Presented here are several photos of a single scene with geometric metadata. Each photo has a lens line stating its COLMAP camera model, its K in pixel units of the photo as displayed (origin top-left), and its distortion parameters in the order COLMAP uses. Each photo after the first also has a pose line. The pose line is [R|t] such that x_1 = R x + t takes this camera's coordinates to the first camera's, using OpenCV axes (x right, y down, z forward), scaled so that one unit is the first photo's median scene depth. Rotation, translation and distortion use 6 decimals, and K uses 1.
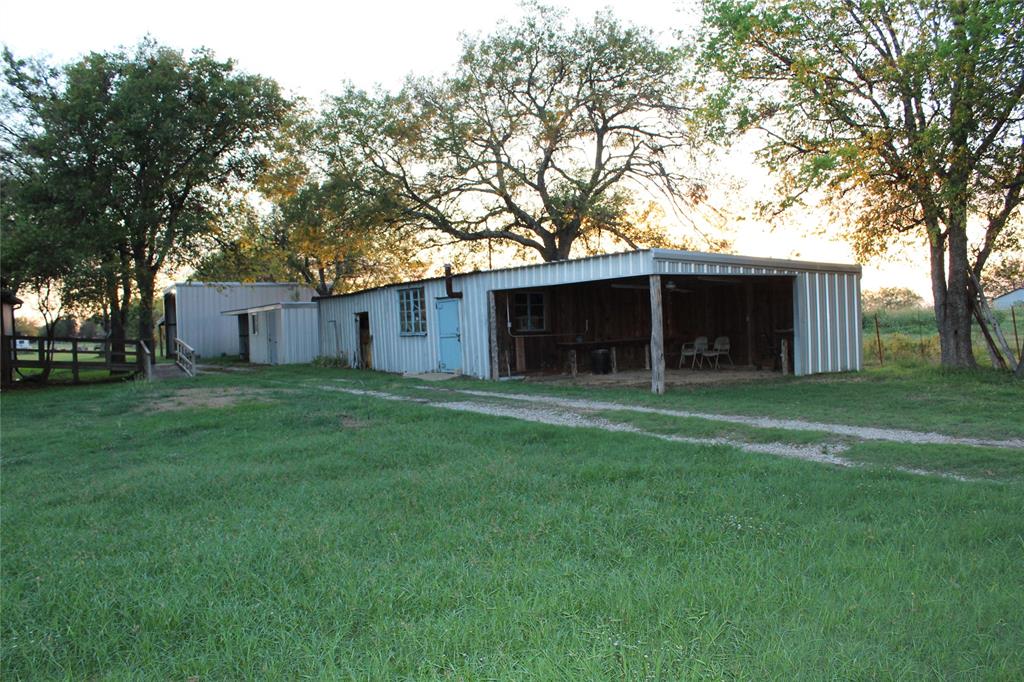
lens RADIAL K [[850.6, 0, 512.0], [0, 850.6, 341.0], [0, 0, 1]] dist [-0.175567, 0.163155]
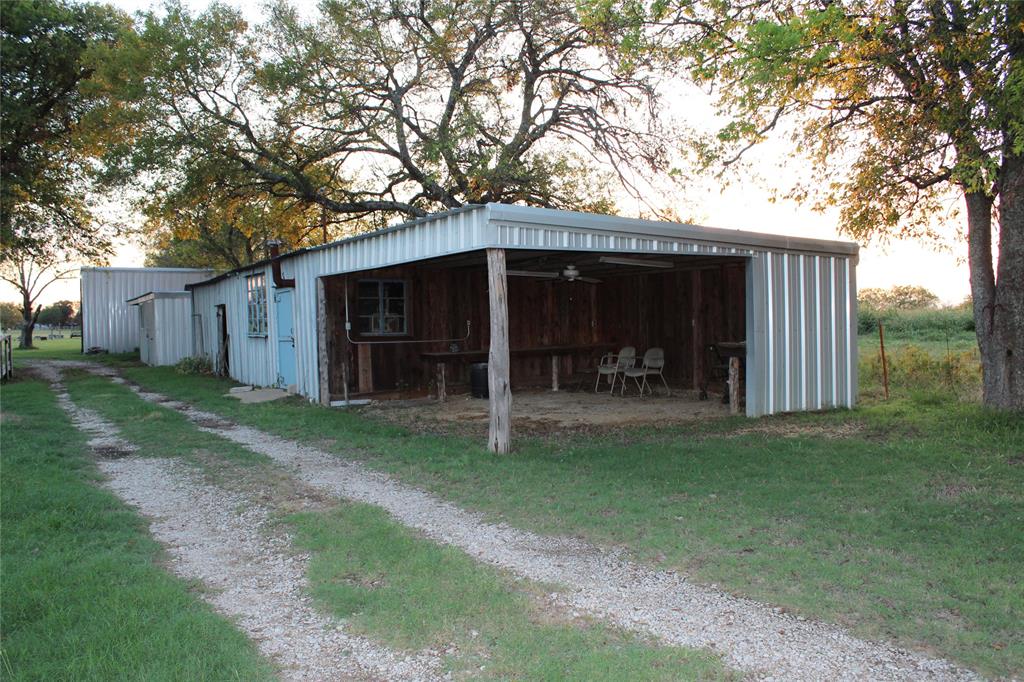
lens RADIAL K [[864.2, 0, 512.0], [0, 864.2, 341.0], [0, 0, 1]] dist [-0.163280, 0.142356]
pose [[0.999856, 0.015766, -0.006270, 0.108228], [-0.015719, 0.999849, 0.007376, -0.011221], [0.006385, -0.007277, 0.999953, 0.233735]]
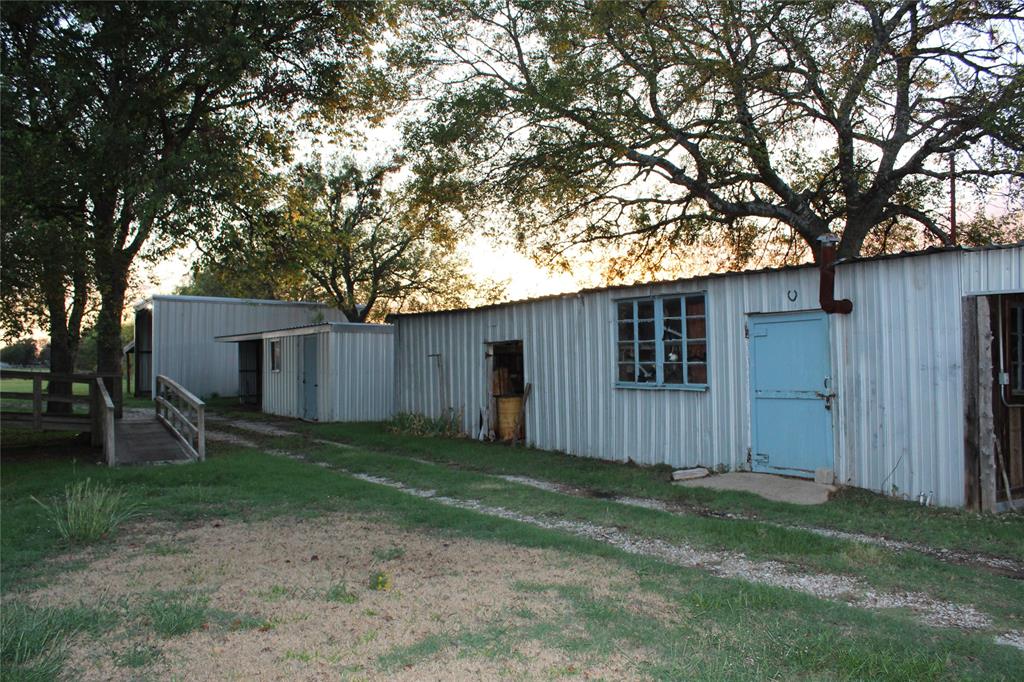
lens RADIAL K [[864.2, 0, 512.0], [0, 864.2, 341.0], [0, 0, 1]] dist [-0.163280, 0.142356]
pose [[0.999148, 0.028425, 0.029922, -0.208143], [-0.027049, 0.998601, -0.045441, -0.009210], [-0.031171, 0.044593, 0.998519, 0.471945]]
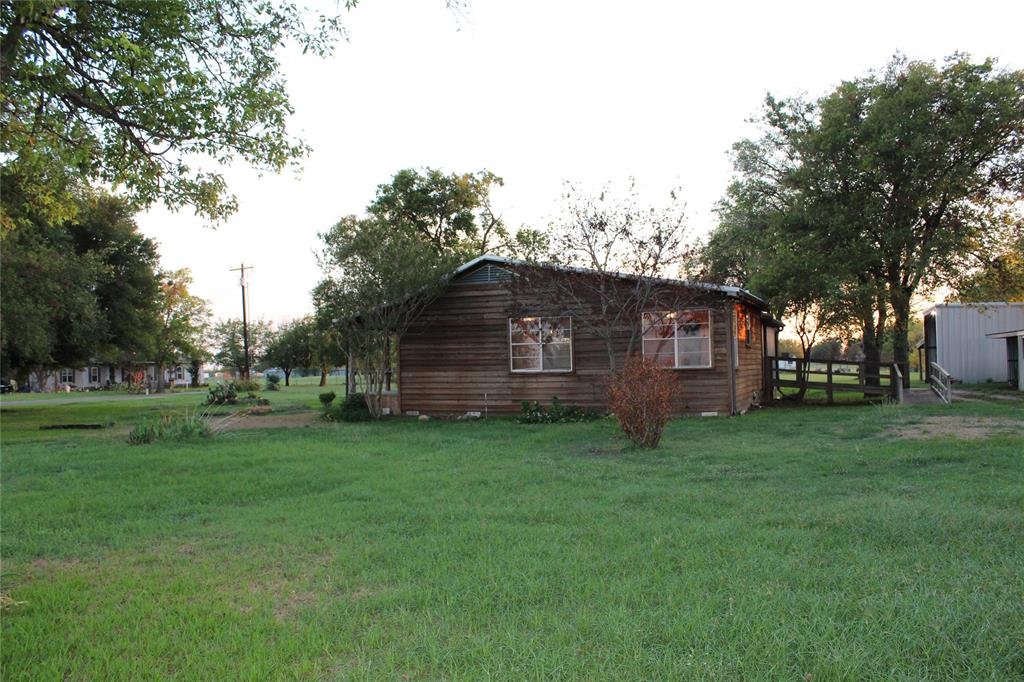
lens RADIAL K [[850.6, 0, 512.0], [0, 850.6, 341.0], [0, 0, 1]] dist [-0.175567, 0.163155]
pose [[0.646319, 0.002116, -0.763064, 0.004978], [-0.022914, 0.999599, -0.016636, -0.000880], [0.762723, 0.028237, 0.646108, 0.022261]]
